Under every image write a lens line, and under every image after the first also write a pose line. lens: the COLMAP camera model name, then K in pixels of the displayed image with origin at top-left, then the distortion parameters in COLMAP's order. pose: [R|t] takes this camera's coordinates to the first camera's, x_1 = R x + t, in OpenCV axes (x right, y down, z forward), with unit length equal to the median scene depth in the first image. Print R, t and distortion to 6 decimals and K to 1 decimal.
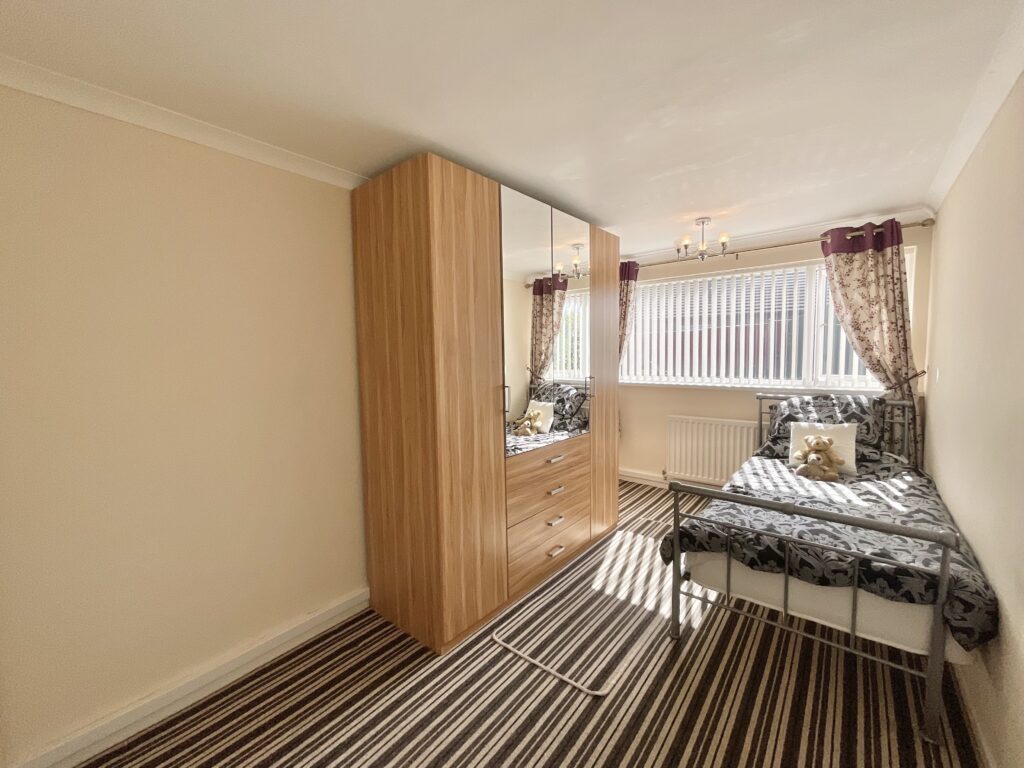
lens RADIAL K [[417.2, 0, 512.7], [0, 417.2, 383.1], [0, 0, 1]] dist [0.000315, 0.000185]
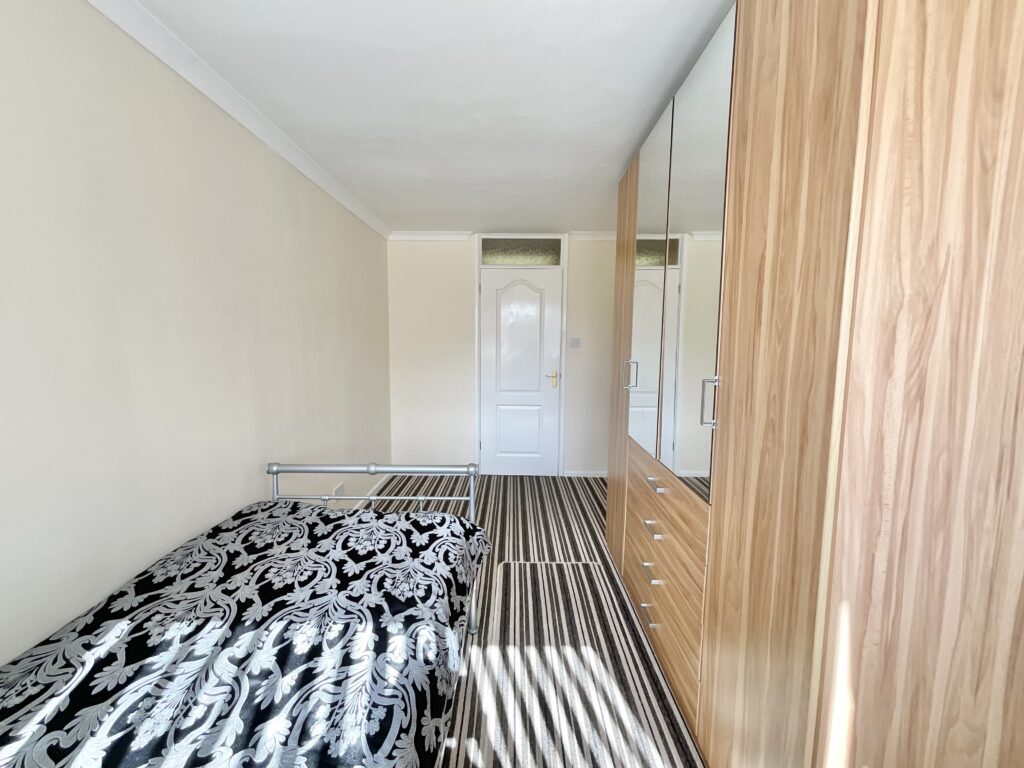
lens RADIAL K [[417.2, 0, 511.6], [0, 417.2, 380.9], [0, 0, 1]] dist [0.000315, 0.000185]
pose [[-0.778006, 0.076148, -0.623625, 0.781379], [-0.035387, 0.985740, 0.164512, -0.098383], [0.627259, 0.150060, -0.764217, 1.520587]]
